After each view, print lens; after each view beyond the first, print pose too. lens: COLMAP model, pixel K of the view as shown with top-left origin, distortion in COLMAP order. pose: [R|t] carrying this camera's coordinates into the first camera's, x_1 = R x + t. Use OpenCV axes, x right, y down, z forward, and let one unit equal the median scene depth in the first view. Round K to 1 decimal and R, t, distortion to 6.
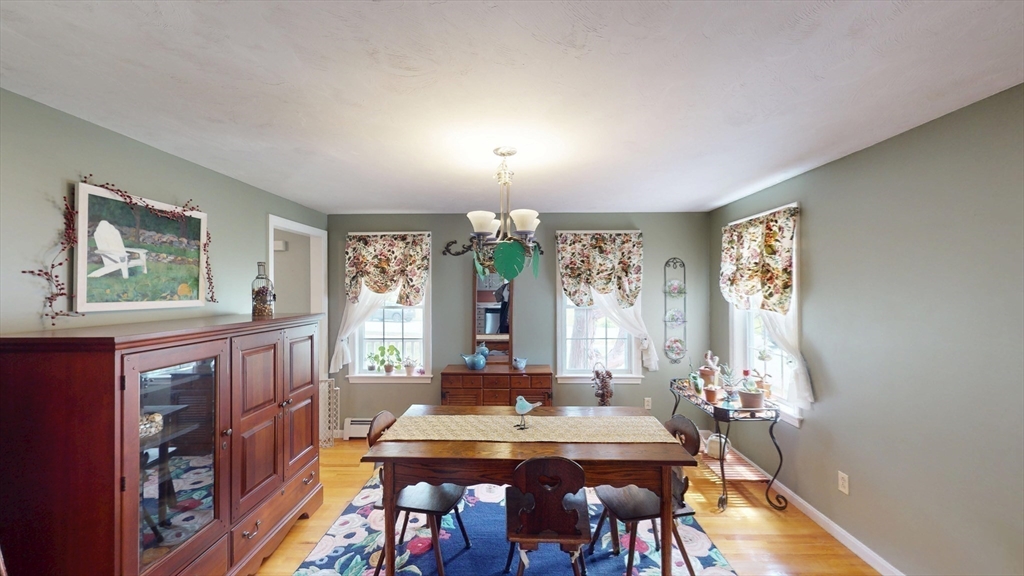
lens RADIAL K [[373.6, 0, 514.9], [0, 373.6, 291.0], [0, 0, 1]] dist [-0.000597, 0.000013]
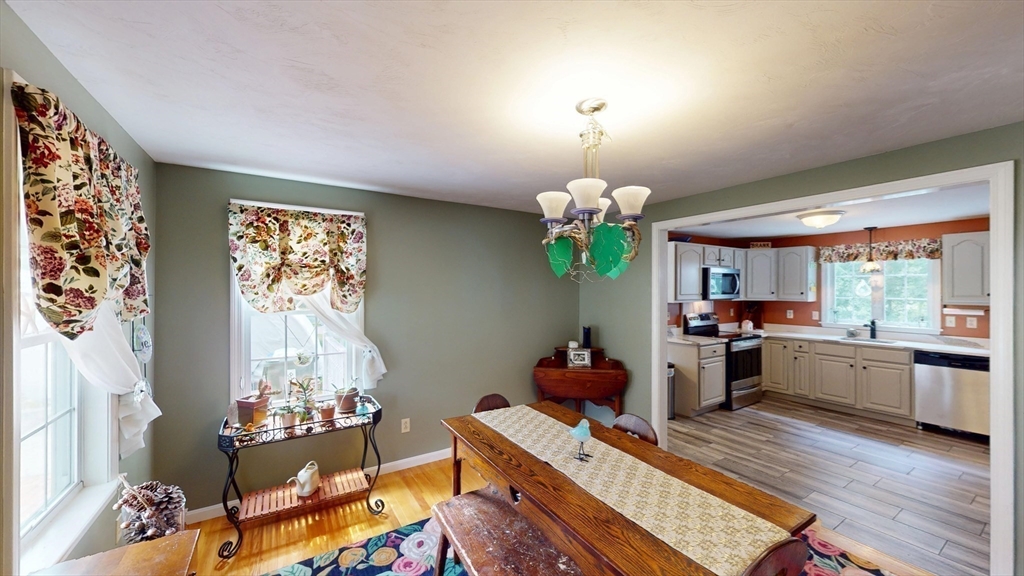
lens RADIAL K [[373.6, 0, 512.0], [0, 373.6, 289.9], [0, 0, 1]] dist [-0.000597, 0.000013]
pose [[-0.548825, 0.004673, 0.835924, -0.319093], [0.009205, 0.999958, 0.000453, 0.002143], [-0.835887, 0.007943, -0.548845, 0.872205]]
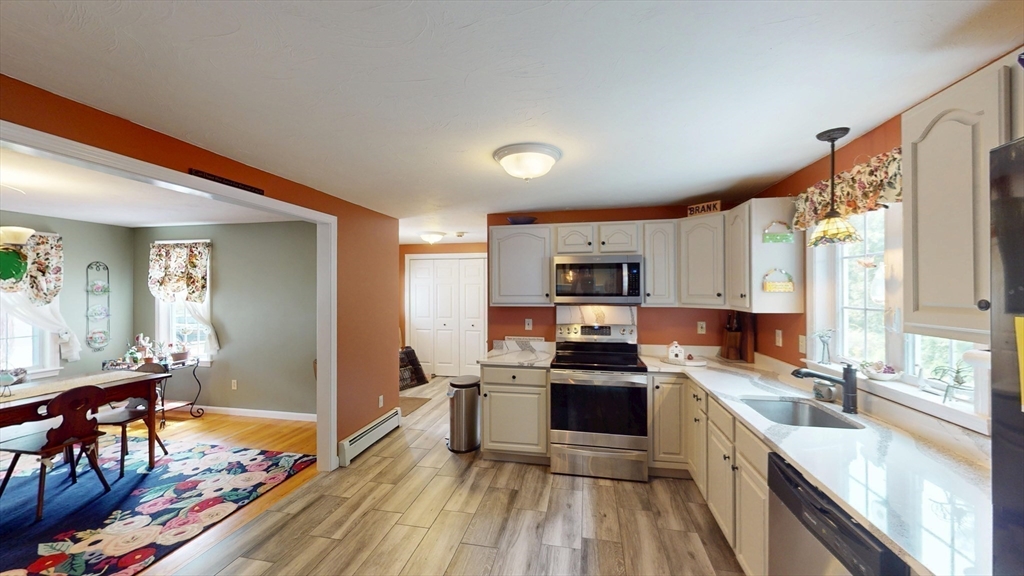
lens RADIAL K [[373.6, 0, 511.5], [0, 373.6, 288.4], [0, 0, 1]] dist [-0.000597, 0.000013]
pose [[0.182225, 0.011499, 0.983190, -0.506736], [0.005713, 0.999902, -0.012754, 0.017846], [-0.983240, 0.007941, 0.182142, -0.510544]]
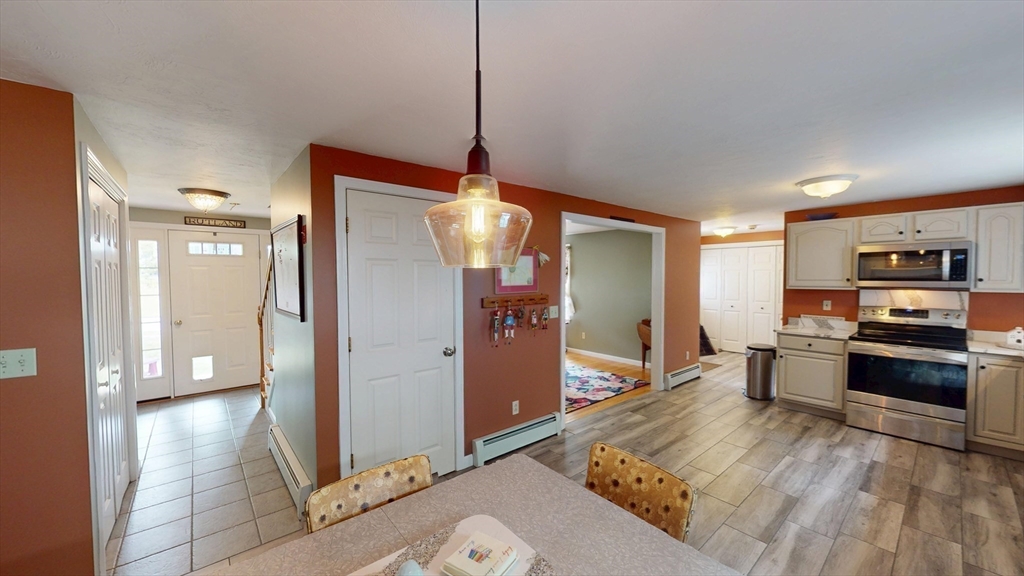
lens RADIAL K [[373.6, 0, 513.8], [0, 373.6, 288.7], [0, 0, 1]] dist [-0.000597, 0.000013]
pose [[0.750994, -0.016880, 0.660093, -1.010107], [0.000550, 0.999689, 0.024938, 0.021444], [-0.660309, -0.018365, 0.750770, -0.600665]]
